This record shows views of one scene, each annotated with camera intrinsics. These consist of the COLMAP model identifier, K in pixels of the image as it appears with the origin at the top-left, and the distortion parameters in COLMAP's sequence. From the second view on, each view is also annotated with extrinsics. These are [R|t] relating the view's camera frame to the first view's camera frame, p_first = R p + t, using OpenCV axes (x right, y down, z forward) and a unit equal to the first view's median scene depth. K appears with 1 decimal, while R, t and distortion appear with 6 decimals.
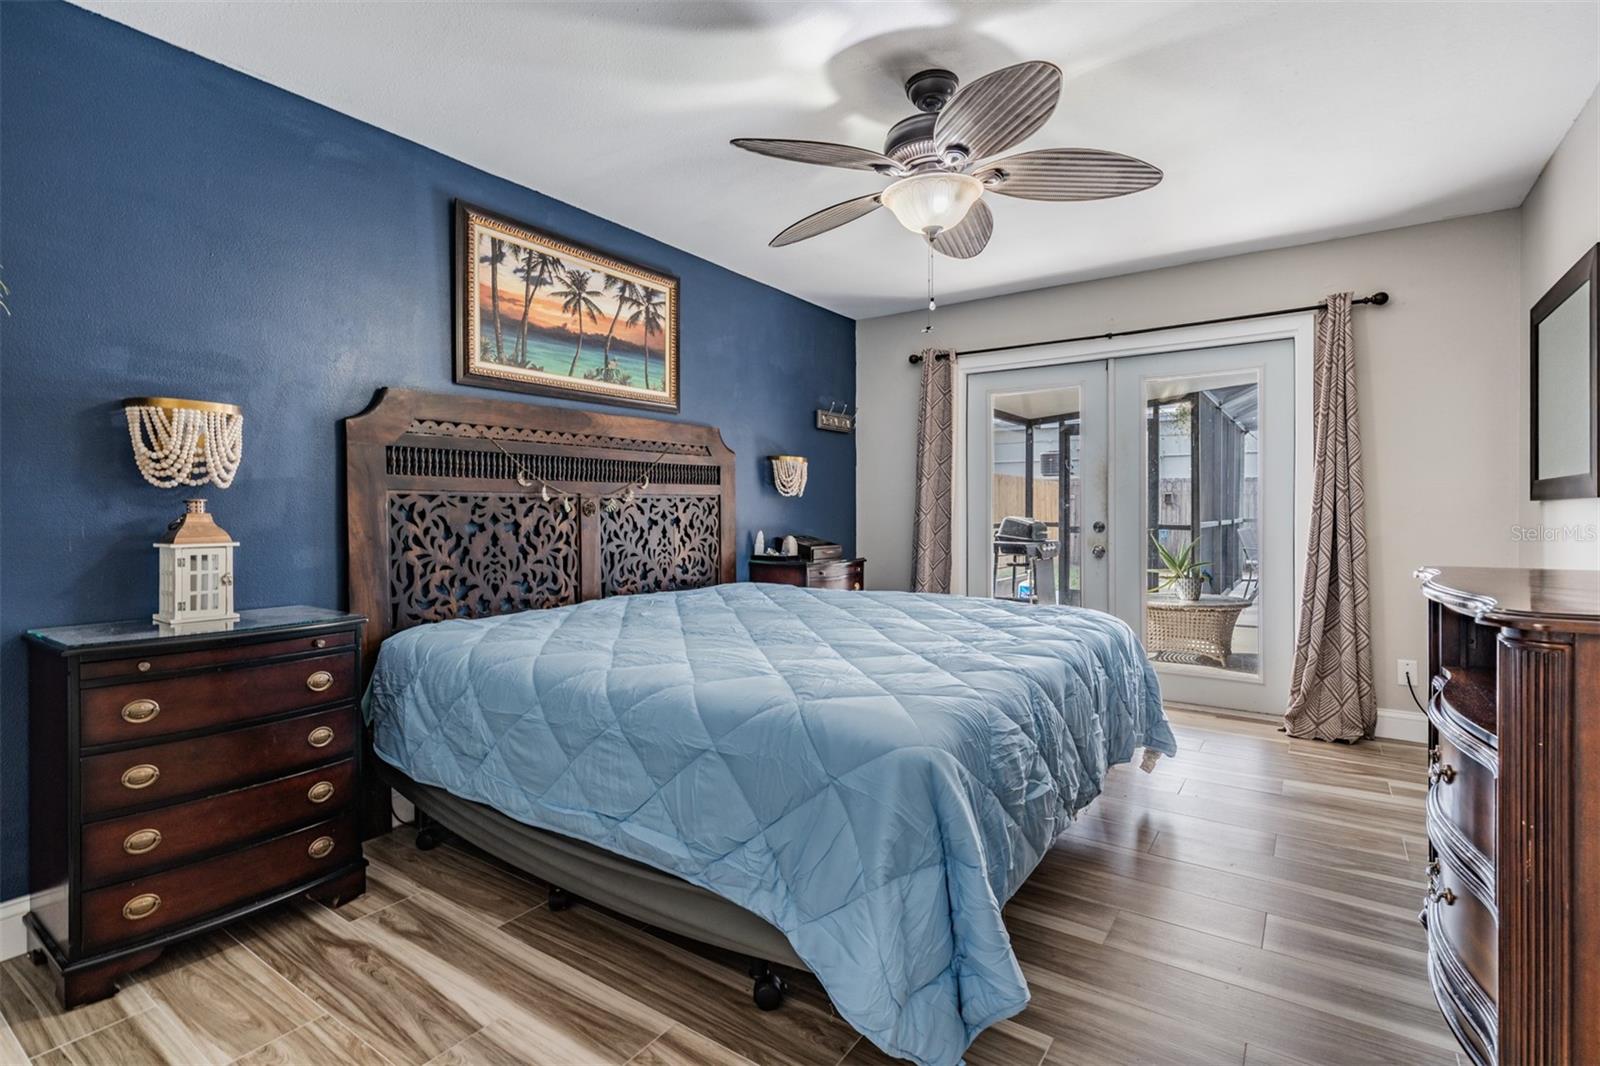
lens RADIAL K [[699.1, 0, 795.1], [0, 699.1, 509.7], [0, 0, 1]] dist [0.002194, 0.000204]
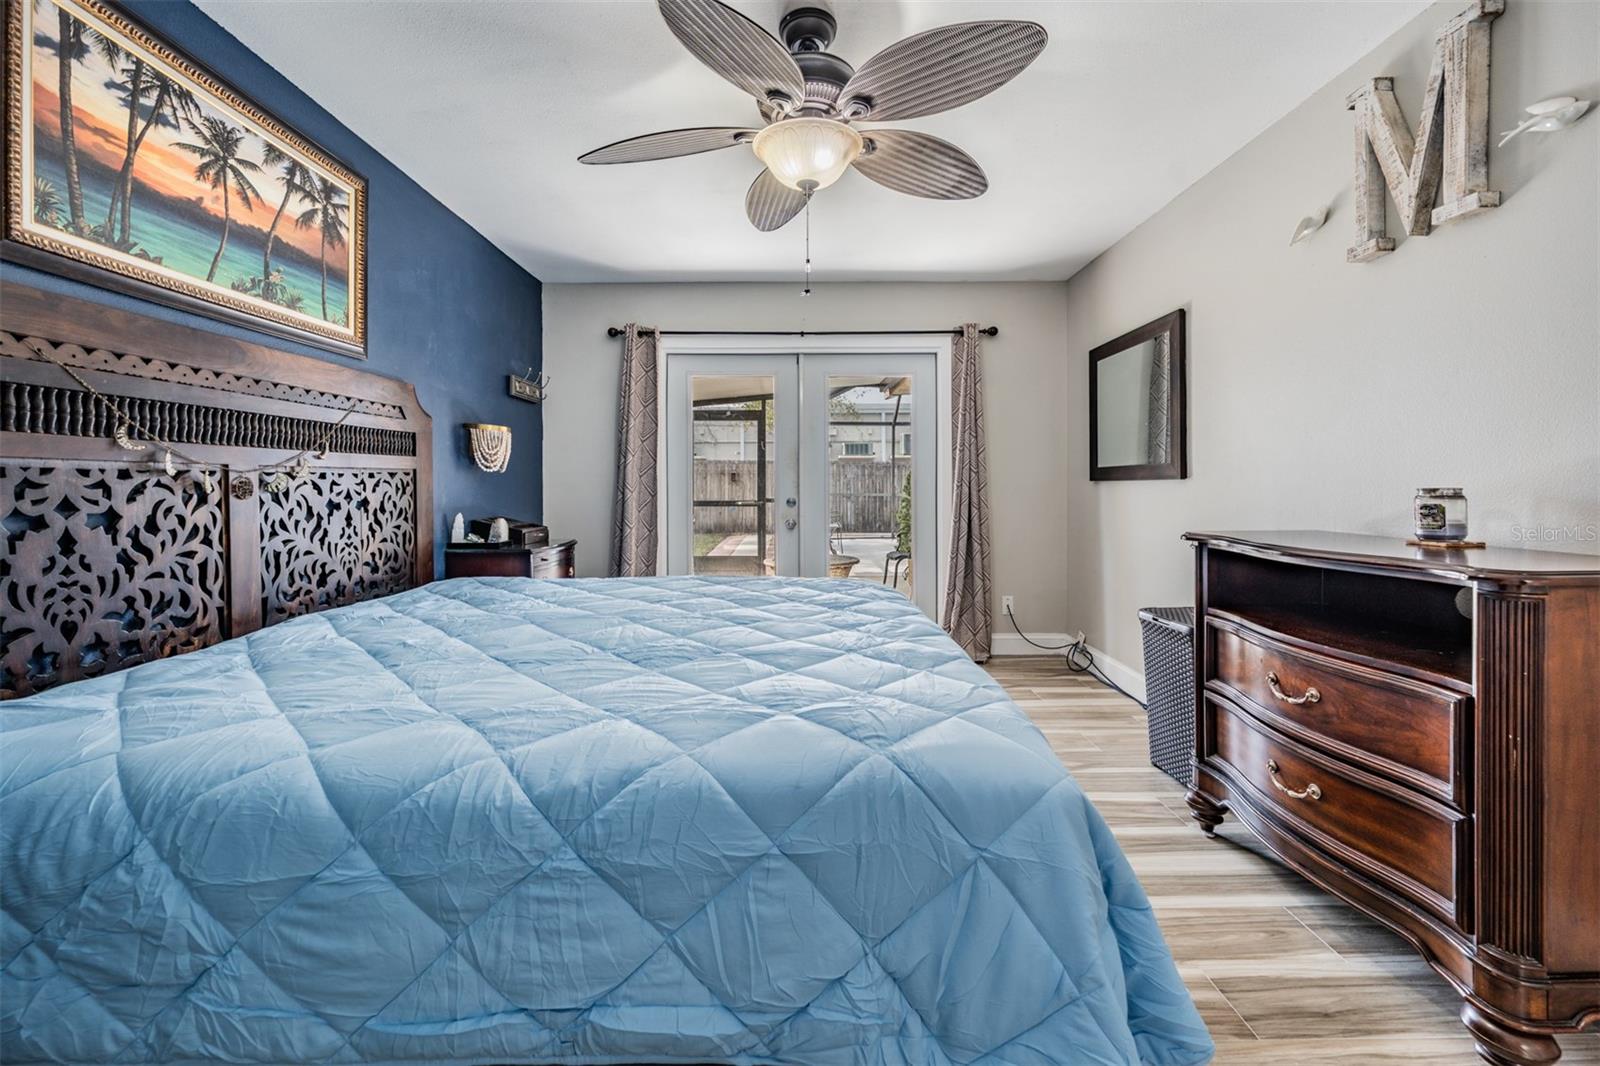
lens RADIAL K [[640.7, 0, 802.3], [0, 640.7, 484.2], [0, 0, 1]] dist [-0.001167, 0.000008]
pose [[0.833487, 0.000907, 0.552538, -0.187238], [0.000445, 0.999997, -0.002313, -0.003157], [-0.552539, 0.002174, 0.833484, 0.204445]]
